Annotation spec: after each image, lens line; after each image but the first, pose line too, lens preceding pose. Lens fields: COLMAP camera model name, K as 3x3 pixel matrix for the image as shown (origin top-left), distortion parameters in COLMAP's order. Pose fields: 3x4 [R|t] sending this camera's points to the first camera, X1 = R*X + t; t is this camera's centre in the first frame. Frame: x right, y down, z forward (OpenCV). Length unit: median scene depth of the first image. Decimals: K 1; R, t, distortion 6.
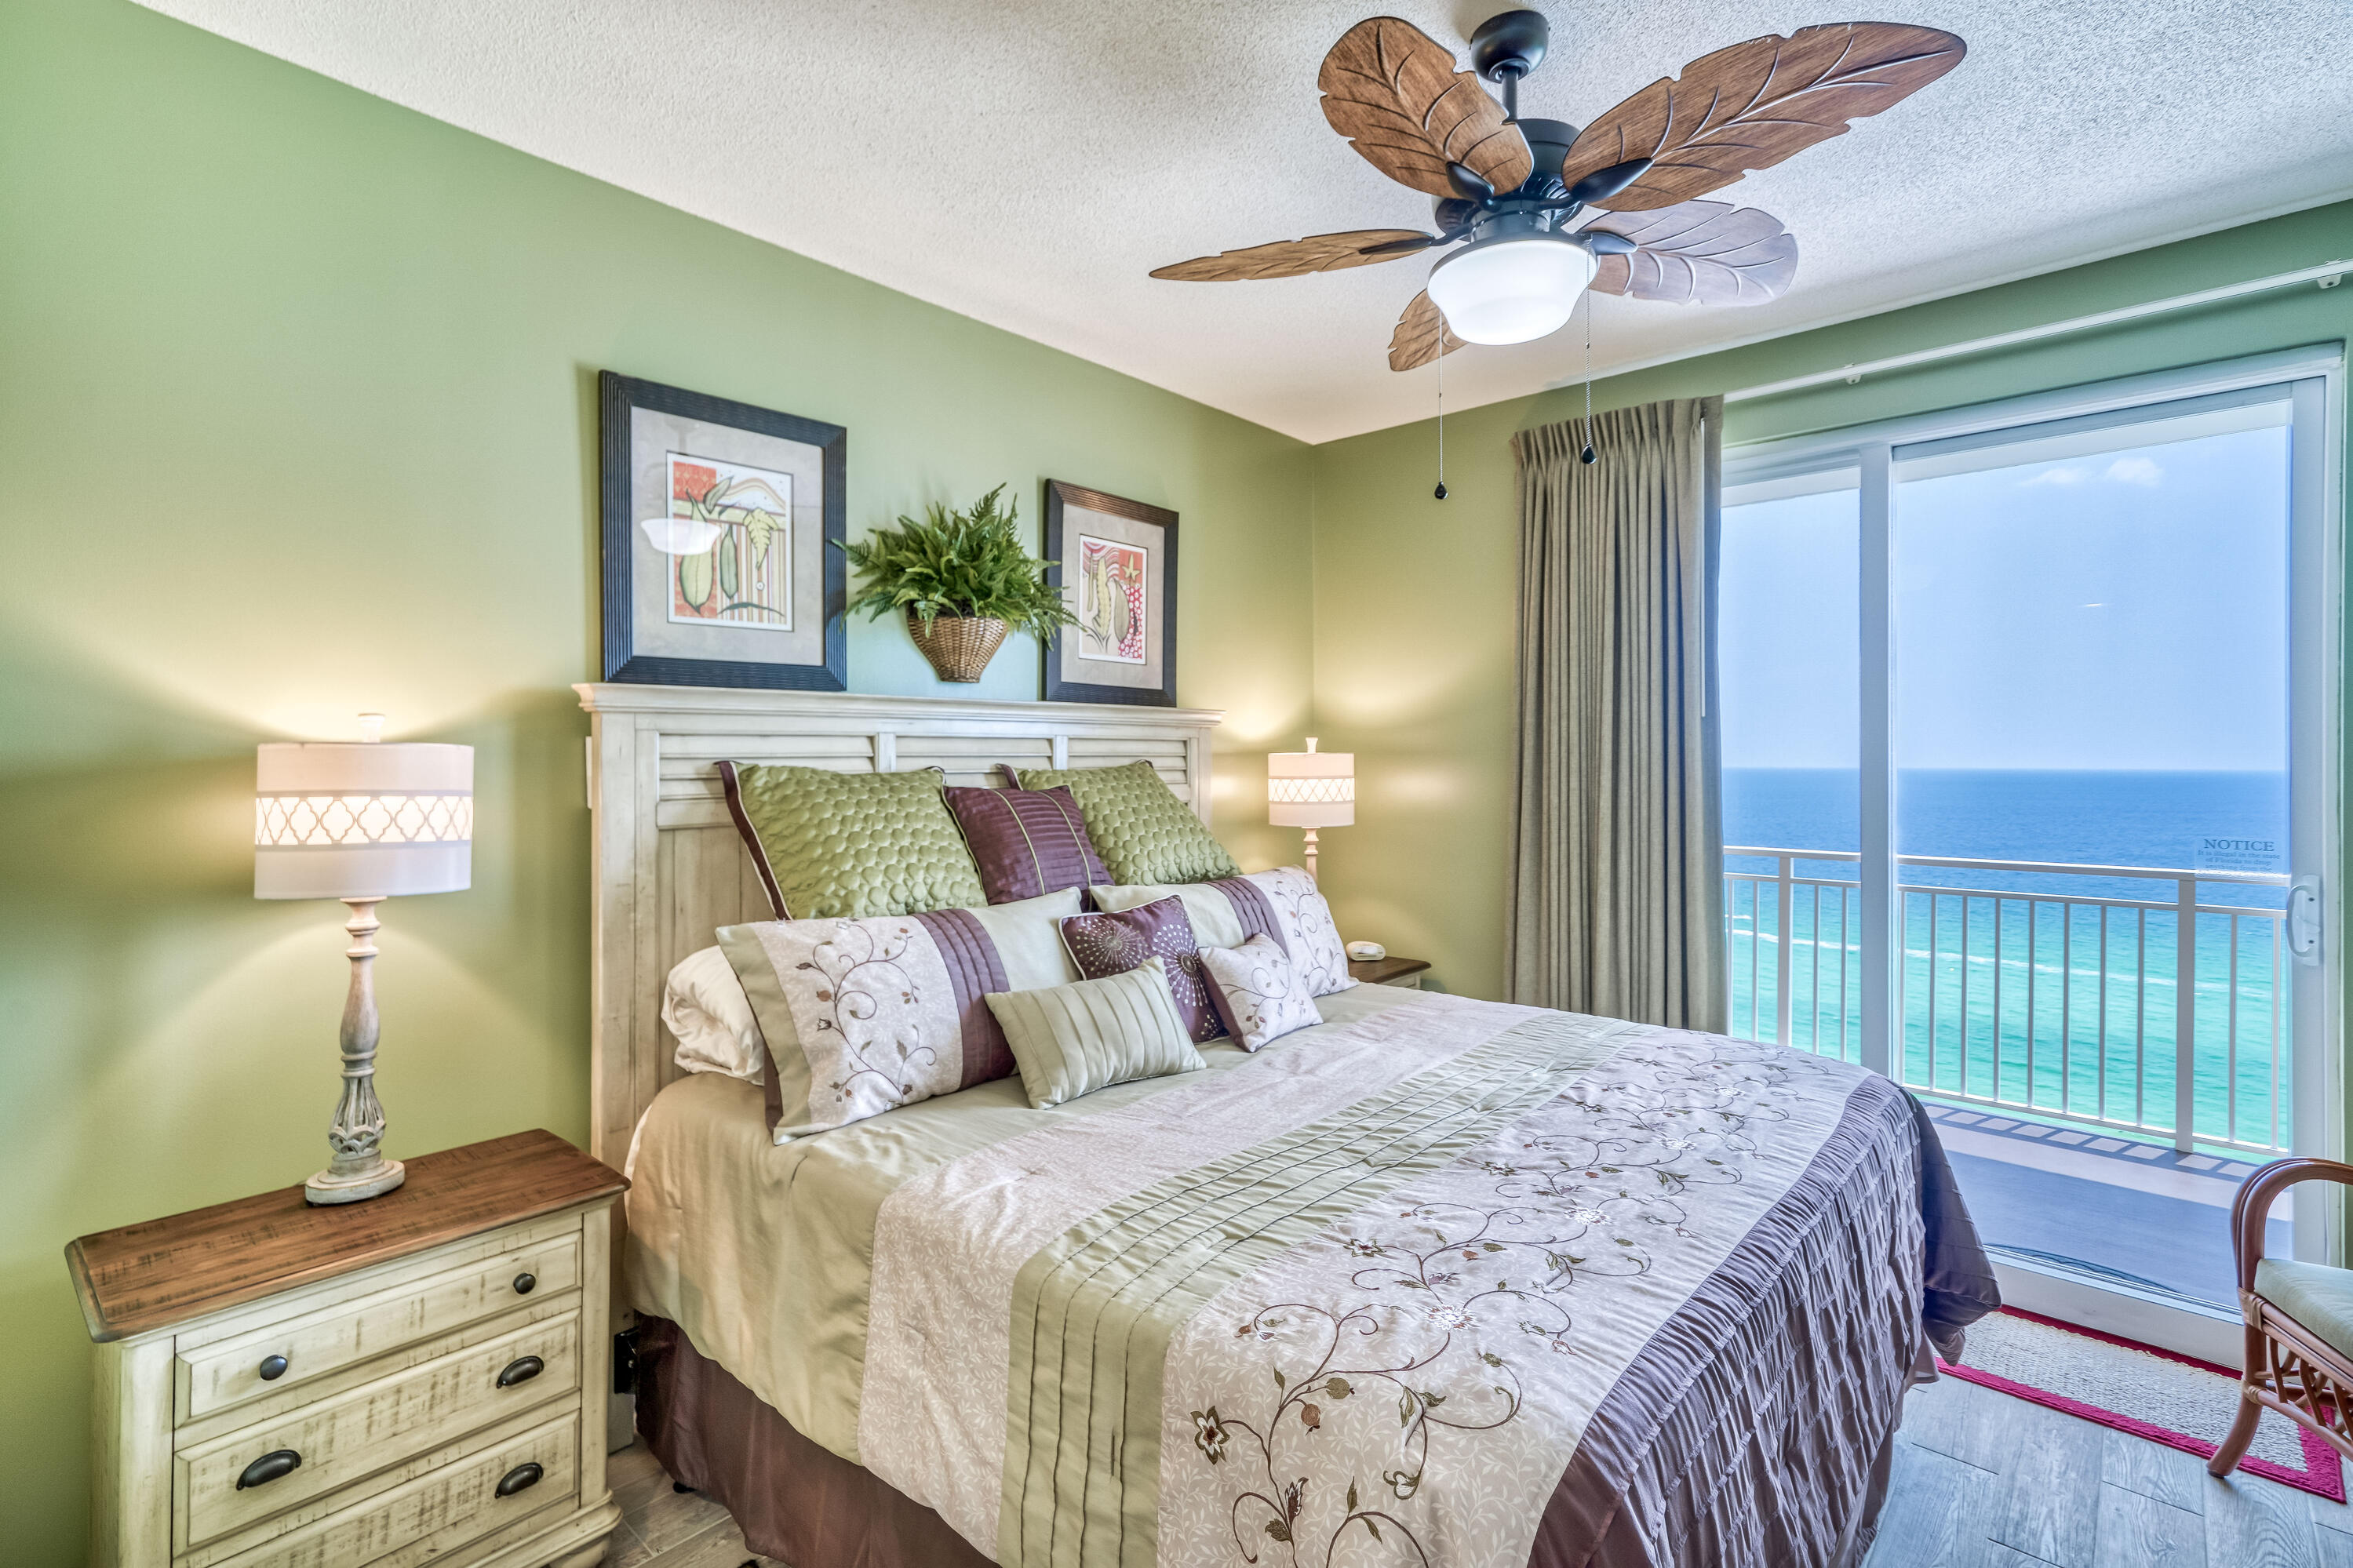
lens RADIAL K [[1094.4, 0, 1171.2], [0, 1094.4, 746.4], [0, 0, 1]] dist [0.004407, 0.001554]
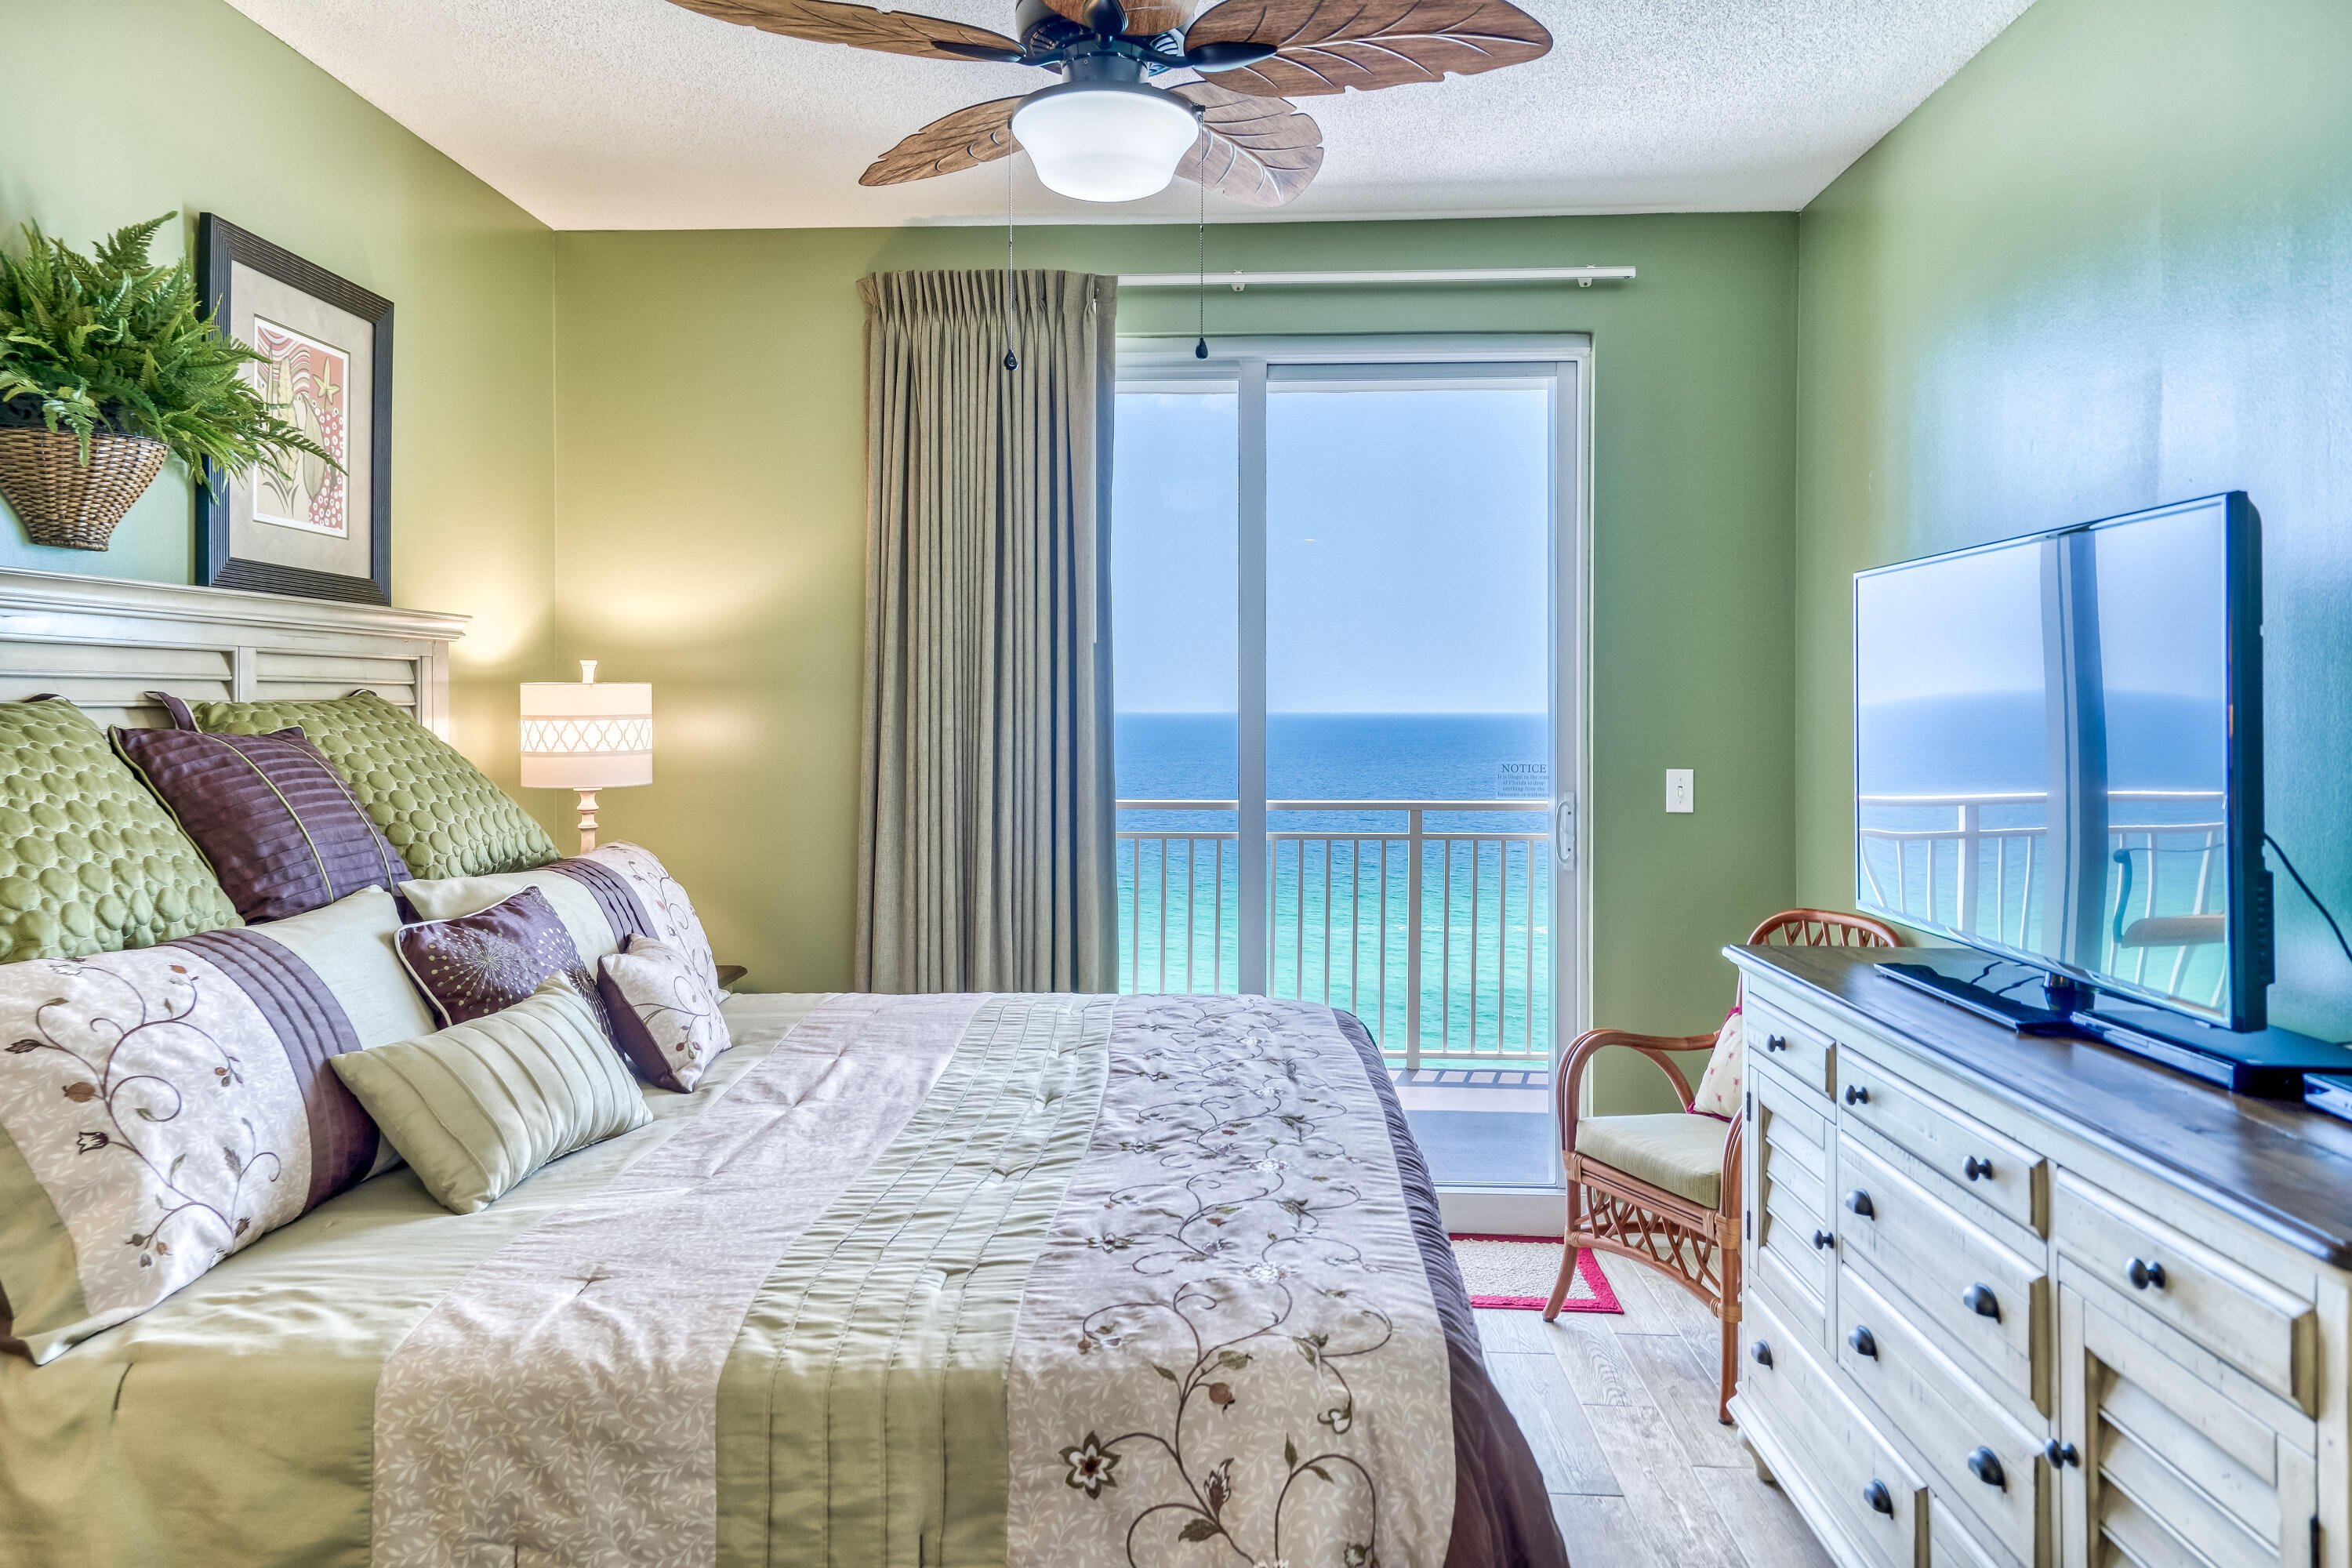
lens RADIAL K [[1547.2, 0, 1171.8], [0, 1547.2, 685.9], [0, 0, 1]] dist [-0.004968, 0.032649]
pose [[0.771295, 0.008075, 0.636427, -0.361998], [-0.008312, 0.999962, -0.002613, 0.014403], [-0.636423, -0.003275, 0.771333, 0.020211]]
